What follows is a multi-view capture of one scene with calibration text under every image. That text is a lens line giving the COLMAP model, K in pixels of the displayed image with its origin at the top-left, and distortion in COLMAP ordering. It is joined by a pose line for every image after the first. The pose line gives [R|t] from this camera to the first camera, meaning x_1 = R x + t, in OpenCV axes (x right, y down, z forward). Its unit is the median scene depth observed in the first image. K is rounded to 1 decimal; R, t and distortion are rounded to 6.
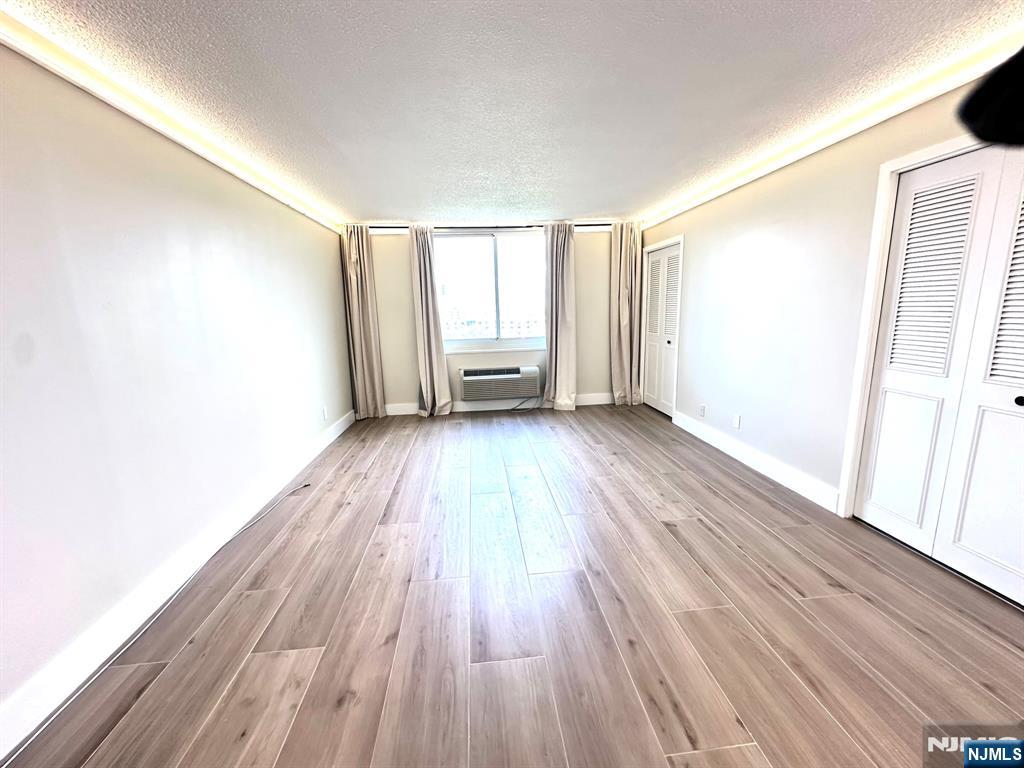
lens RADIAL K [[407.0, 0, 512.0], [0, 407.0, 384.0], [0, 0, 1]] dist [0.000675, 0.000155]
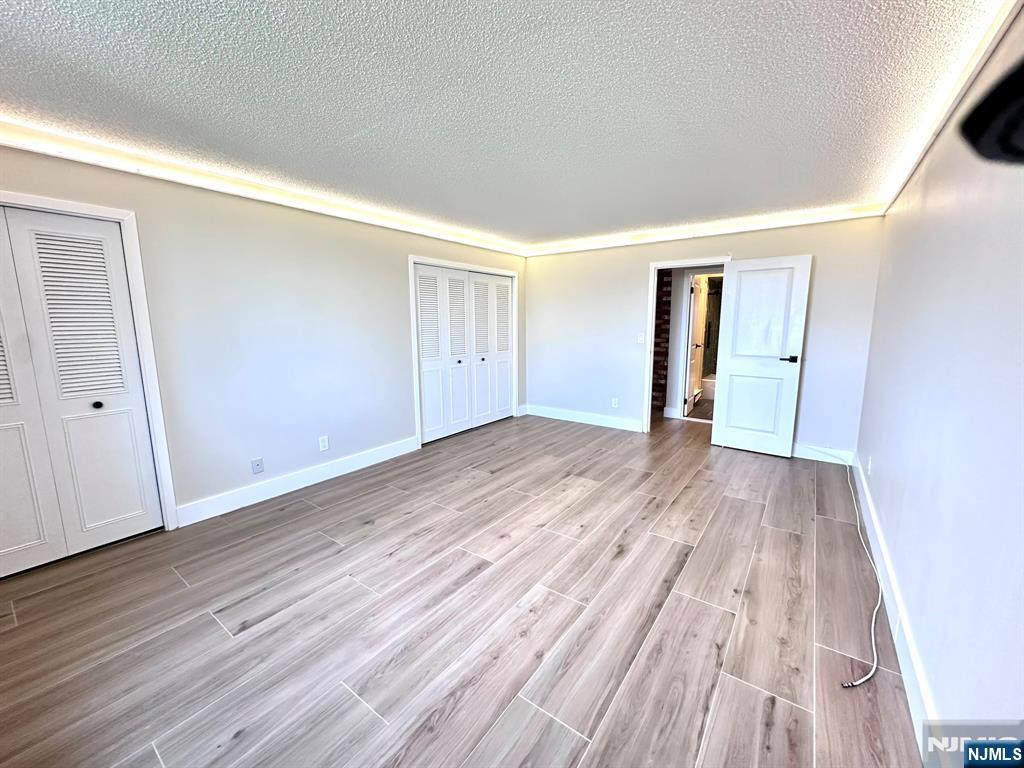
lens RADIAL K [[407.0, 0, 512.0], [0, 407.0, 384.0], [0, 0, 1]] dist [0.000675, 0.000155]
pose [[-0.741244, -0.069616, 0.667615, -0.532207], [0.149722, 0.952401, 0.265547, -0.288868], [-0.654324, 0.296792, -0.695539, 1.564017]]
